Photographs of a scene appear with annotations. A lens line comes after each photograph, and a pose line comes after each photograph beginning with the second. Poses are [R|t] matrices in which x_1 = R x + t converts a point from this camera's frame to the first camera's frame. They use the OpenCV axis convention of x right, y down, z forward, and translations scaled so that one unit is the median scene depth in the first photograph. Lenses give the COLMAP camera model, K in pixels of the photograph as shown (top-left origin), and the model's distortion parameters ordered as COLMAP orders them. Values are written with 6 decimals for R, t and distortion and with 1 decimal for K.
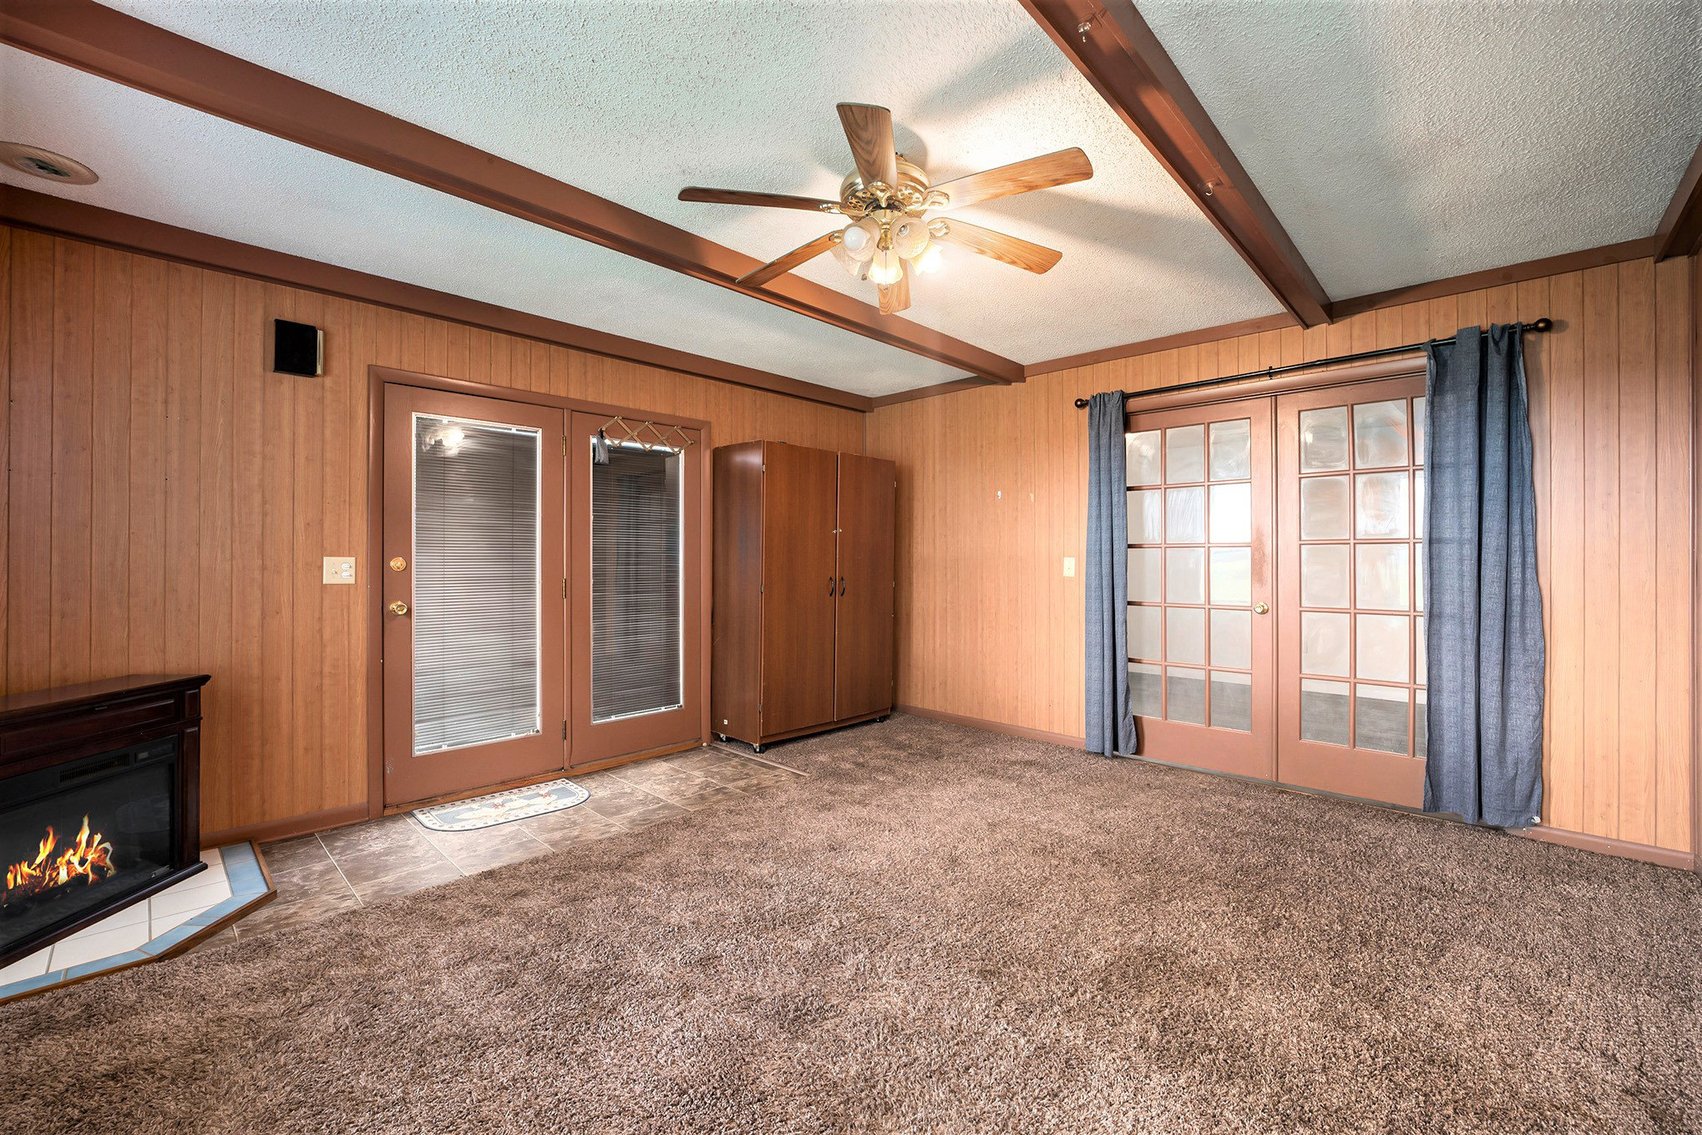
lens RADIAL K [[697.6, 0, 856.2], [0, 697.6, 558.5], [0, 0, 1]] dist [-0.012962, 0.001407]
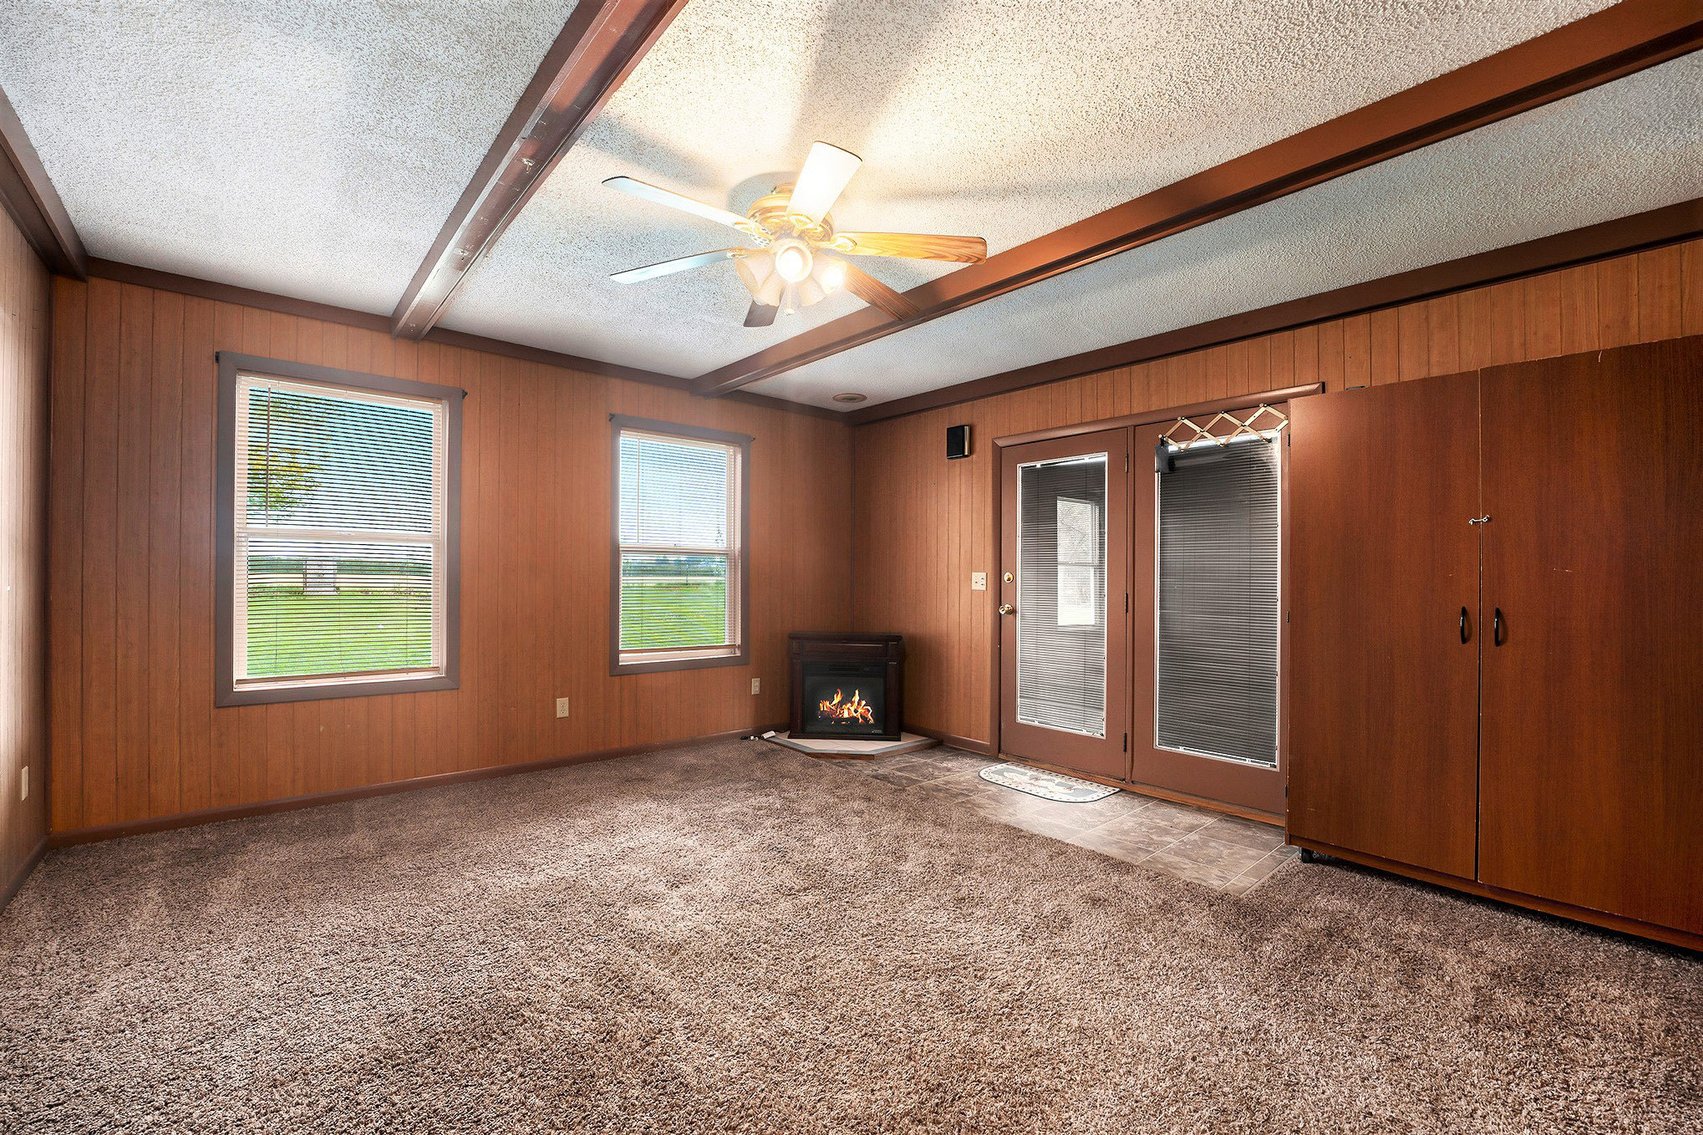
lens RADIAL K [[698.1, 0, 865.9], [0, 698.1, 572.0], [0, 0, 1]] dist [-0.012962, 0.001407]
pose [[-0.067047, -0.013687, -0.997656, 0.711057], [-0.014246, 0.999817, -0.012759, 0.018899], [0.997648, 0.013357, -0.067229, 0.787468]]
